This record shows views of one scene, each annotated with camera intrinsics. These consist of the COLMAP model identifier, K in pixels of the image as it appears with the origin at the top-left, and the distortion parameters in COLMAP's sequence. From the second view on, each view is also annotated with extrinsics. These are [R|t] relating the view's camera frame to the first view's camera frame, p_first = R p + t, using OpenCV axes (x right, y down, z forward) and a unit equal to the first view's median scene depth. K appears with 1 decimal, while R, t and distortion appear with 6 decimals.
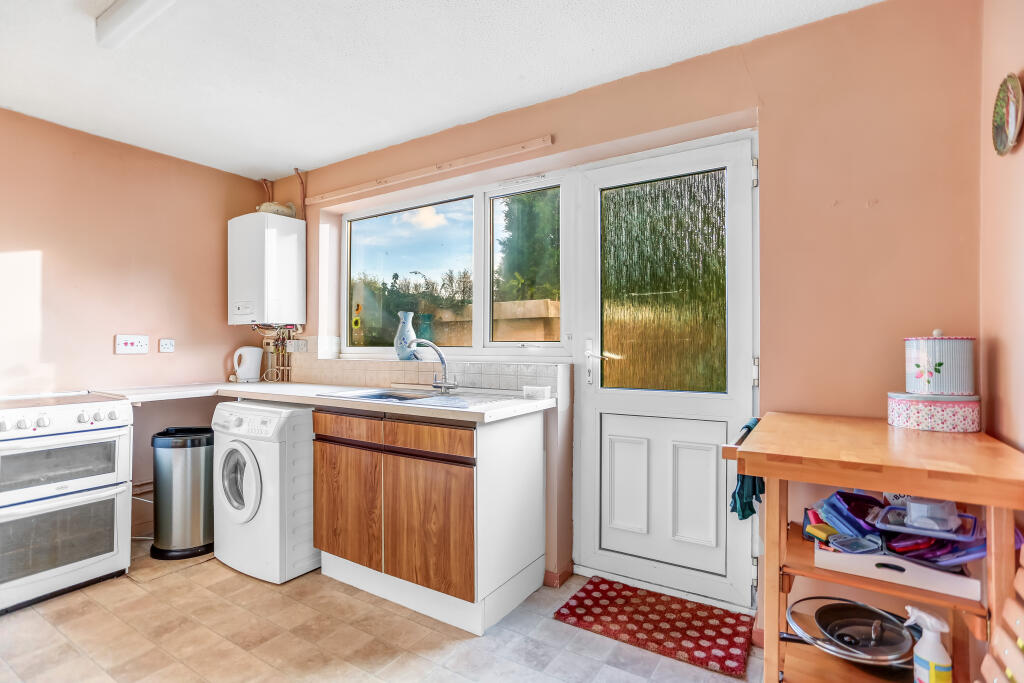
lens RADIAL K [[501.8, 0, 509.1], [0, 501.8, 336.1], [0, 0, 1]] dist [-0.051182, 0.029510]
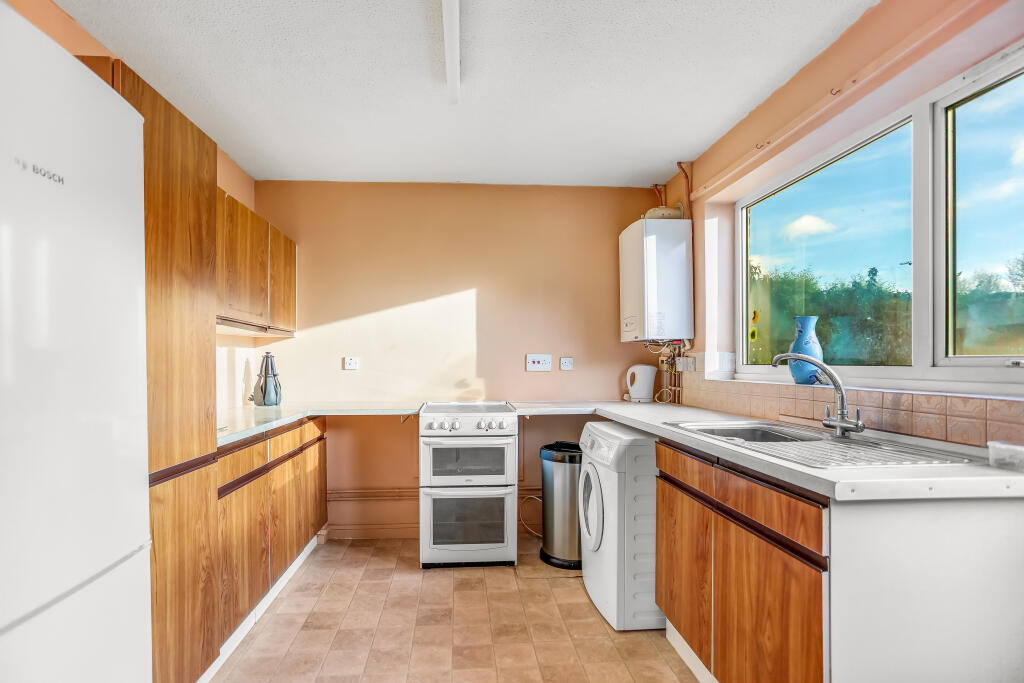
lens RADIAL K [[510.6, 0, 510.7], [0, 510.6, 360.0], [0, 0, 1]] dist [-0.052637, 0.029063]
pose [[0.594539, -0.005875, -0.804046, 0.144084], [0.015942, 0.999863, 0.004482, 0.004832], [0.803909, -0.015483, 0.594551, 0.285666]]
